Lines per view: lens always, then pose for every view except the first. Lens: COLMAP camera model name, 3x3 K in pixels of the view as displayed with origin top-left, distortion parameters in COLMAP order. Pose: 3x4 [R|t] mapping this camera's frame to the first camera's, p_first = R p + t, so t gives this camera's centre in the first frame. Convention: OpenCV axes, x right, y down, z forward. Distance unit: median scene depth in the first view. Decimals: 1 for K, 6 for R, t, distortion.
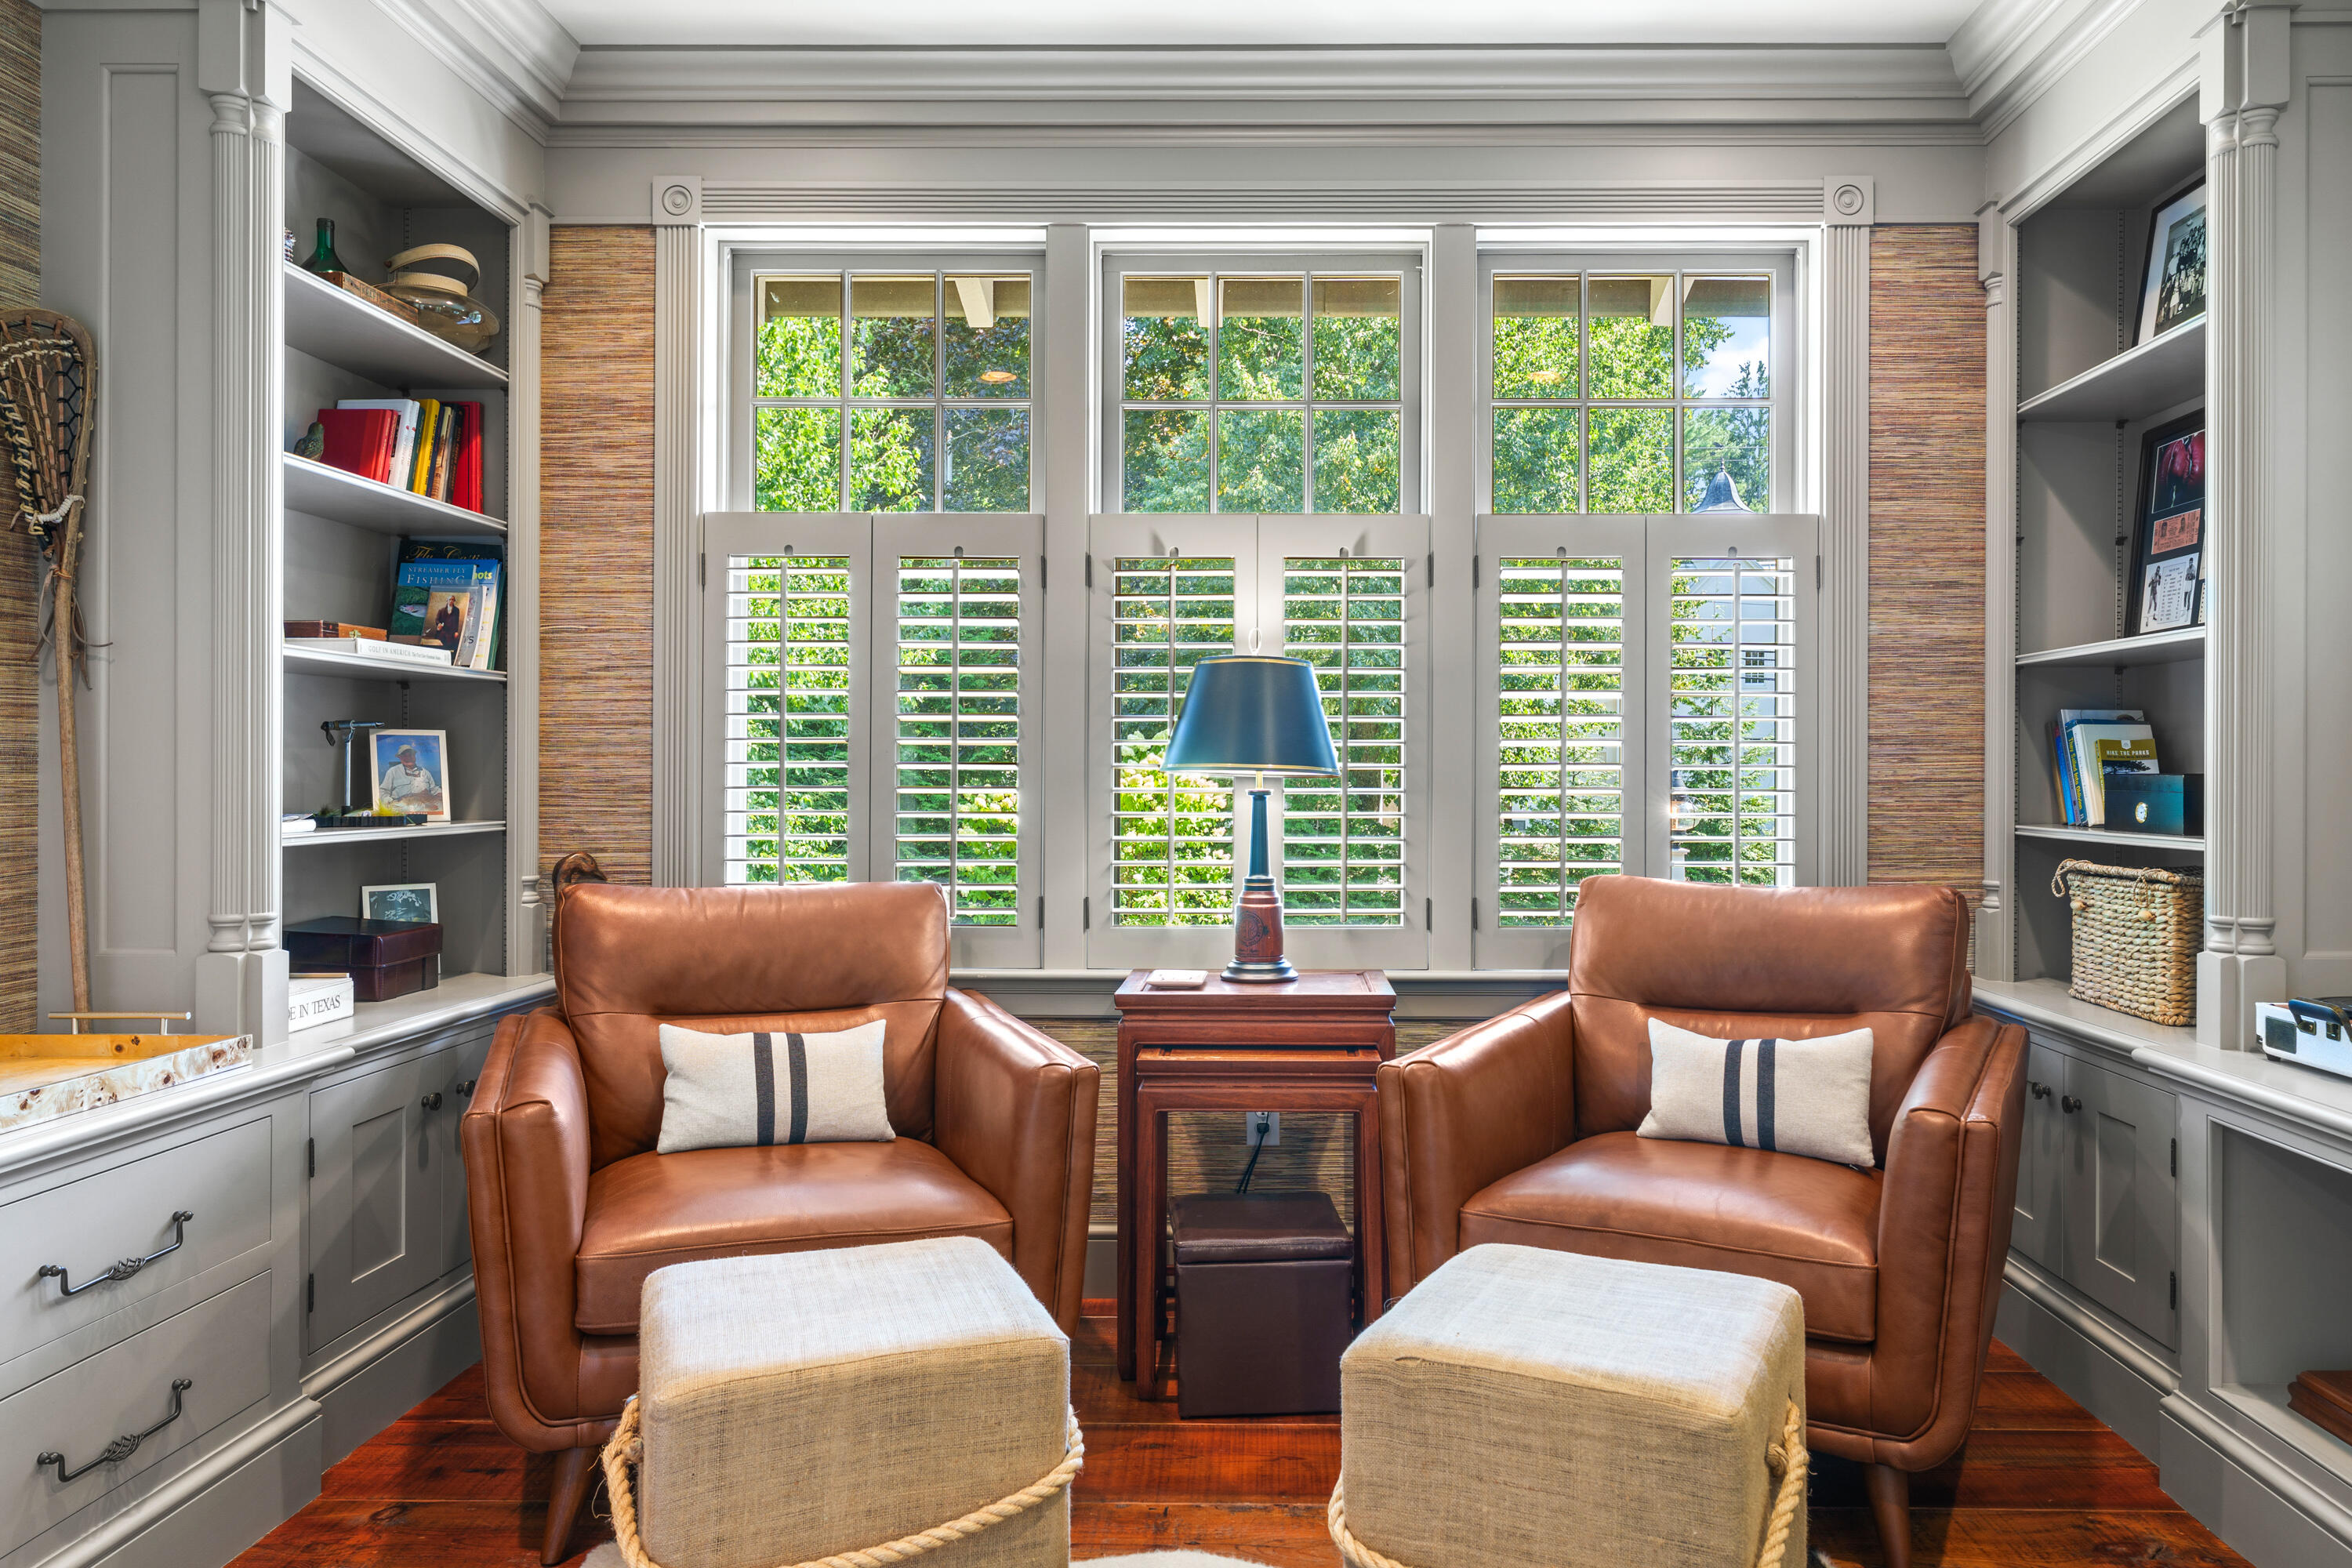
lens RADIAL K [[1564.1, 0, 1193.6], [0, 1564.1, 809.6], [0, 0, 1]] dist [-0.006374, 0.002335]
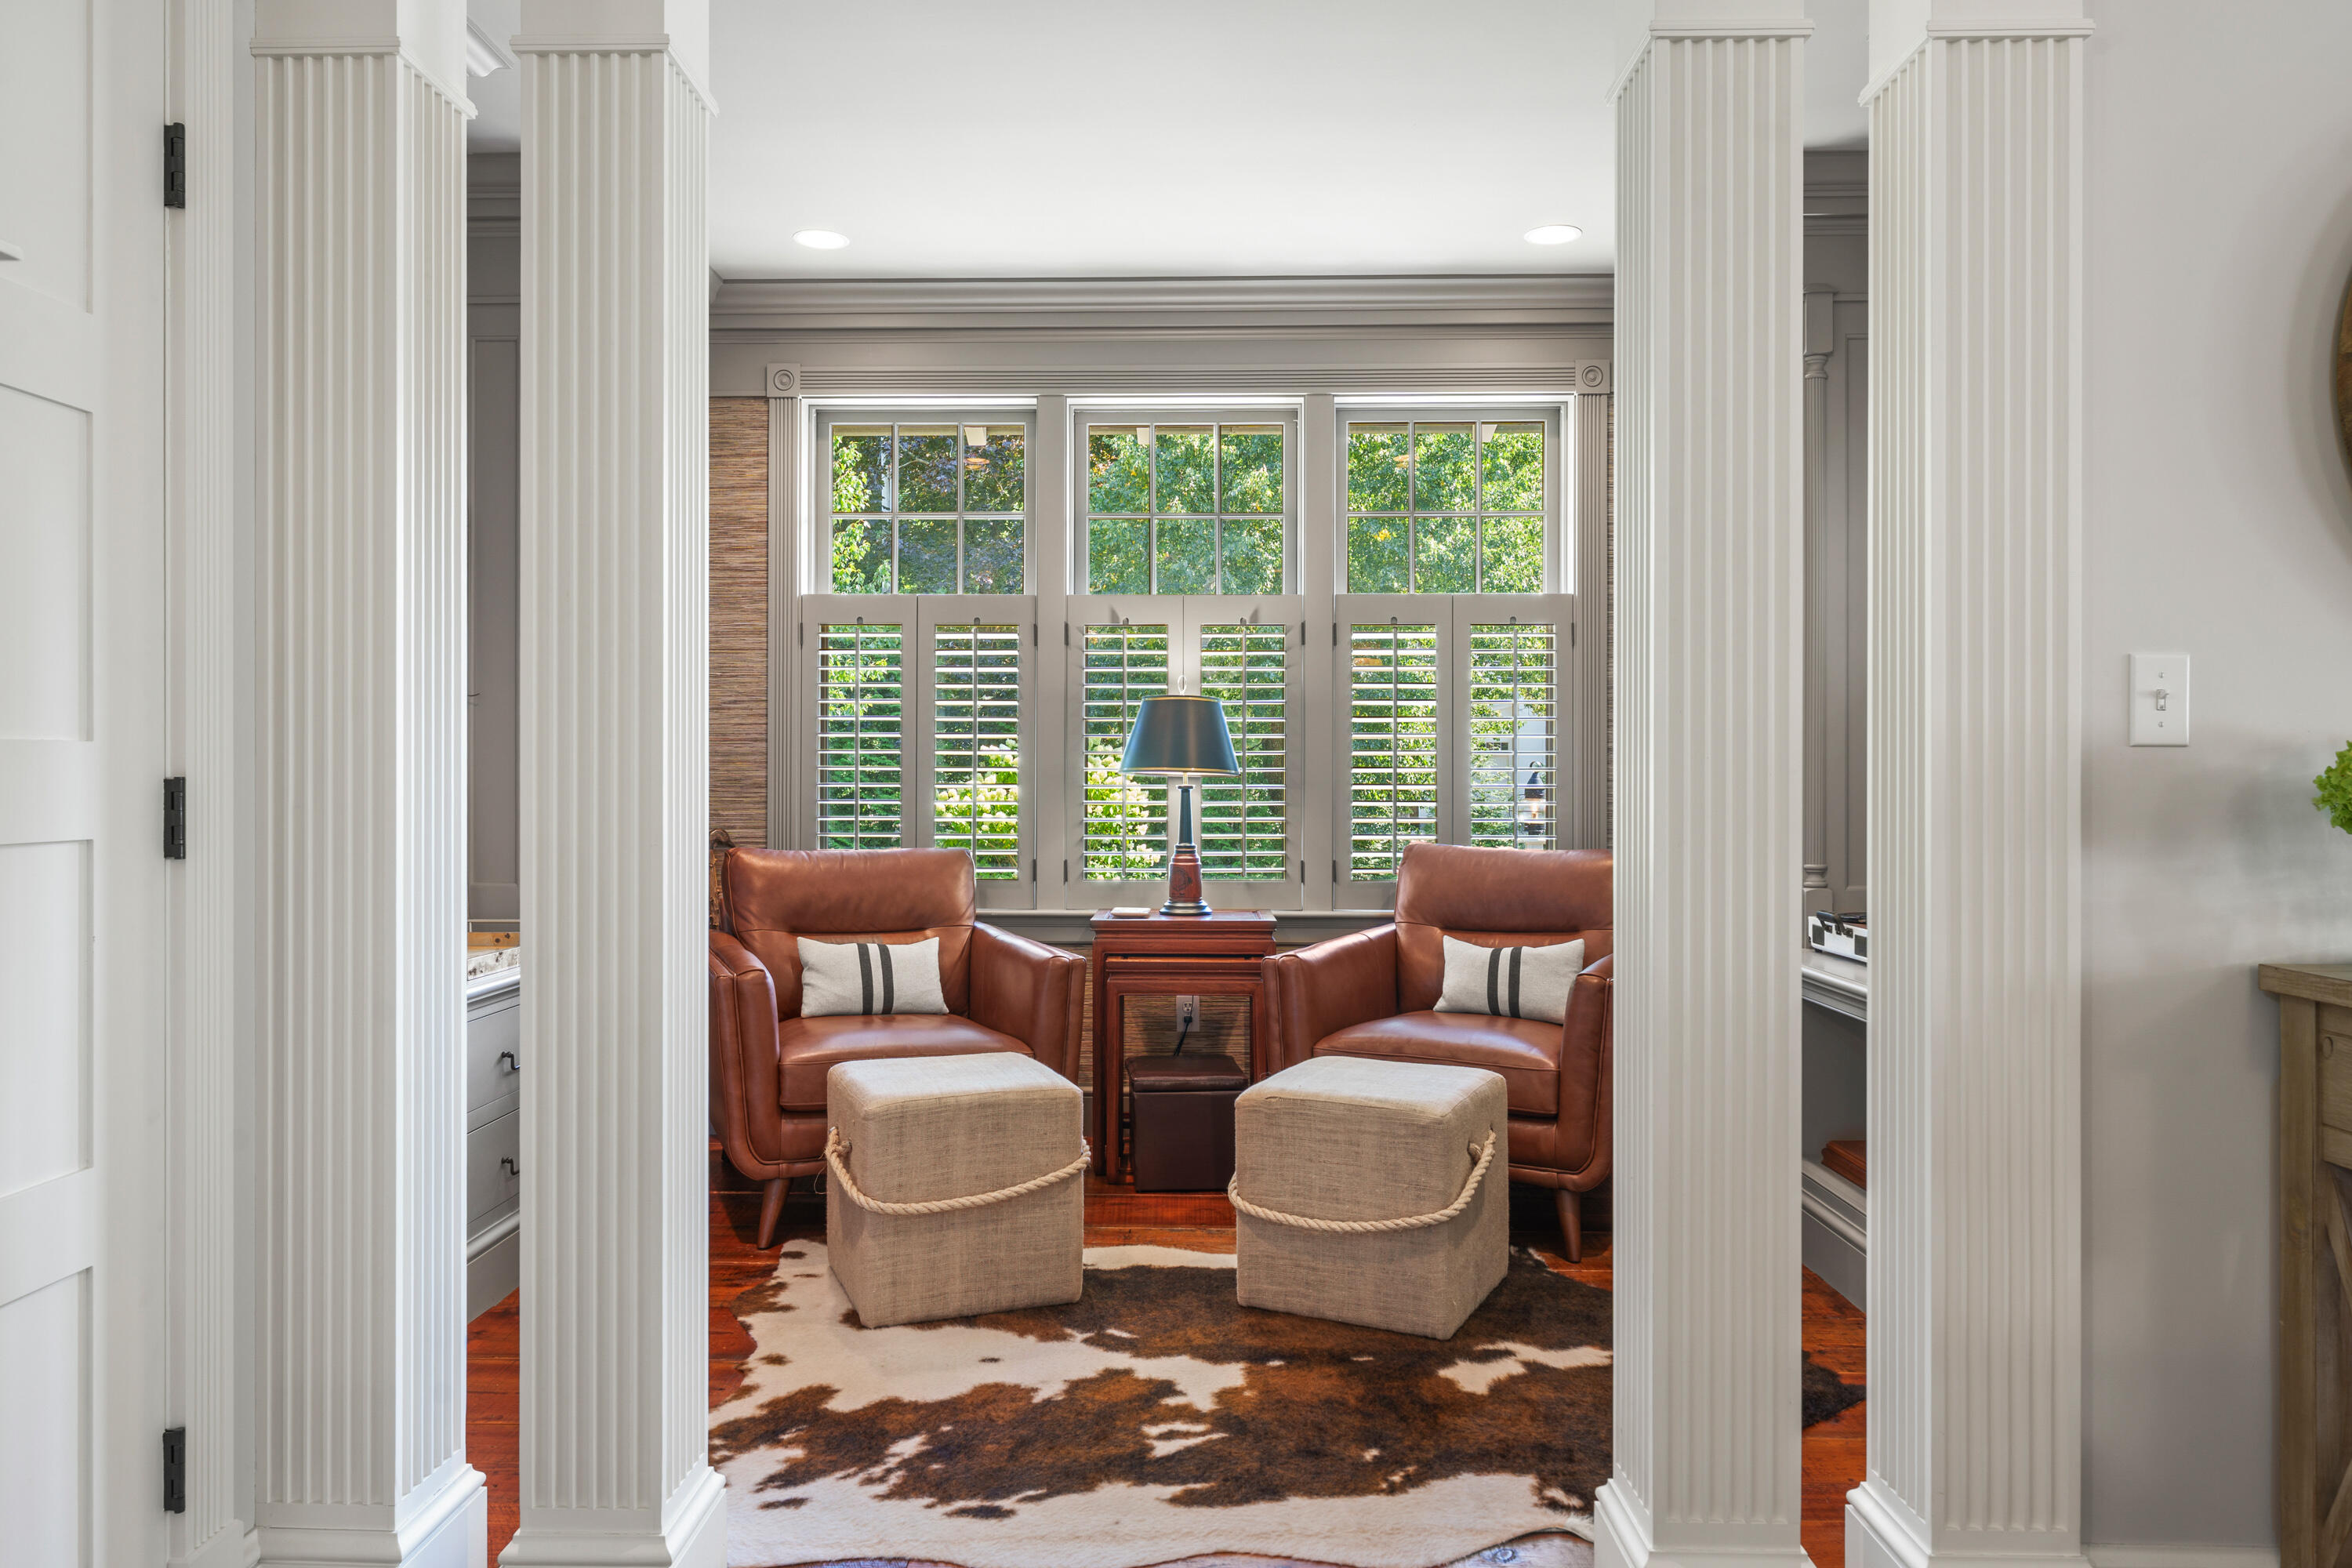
lens RADIAL K [[1564.1, 0, 1168.5], [0, 1564.1, 779.6], [0, 0, 1]] dist [-0.006374, 0.002335]
pose [[0.999324, -0.000830, 0.036764, -0.030587], [0.001641, 0.999755, -0.022052, 0.015594], [-0.036737, 0.022098, 0.999081, -0.515313]]
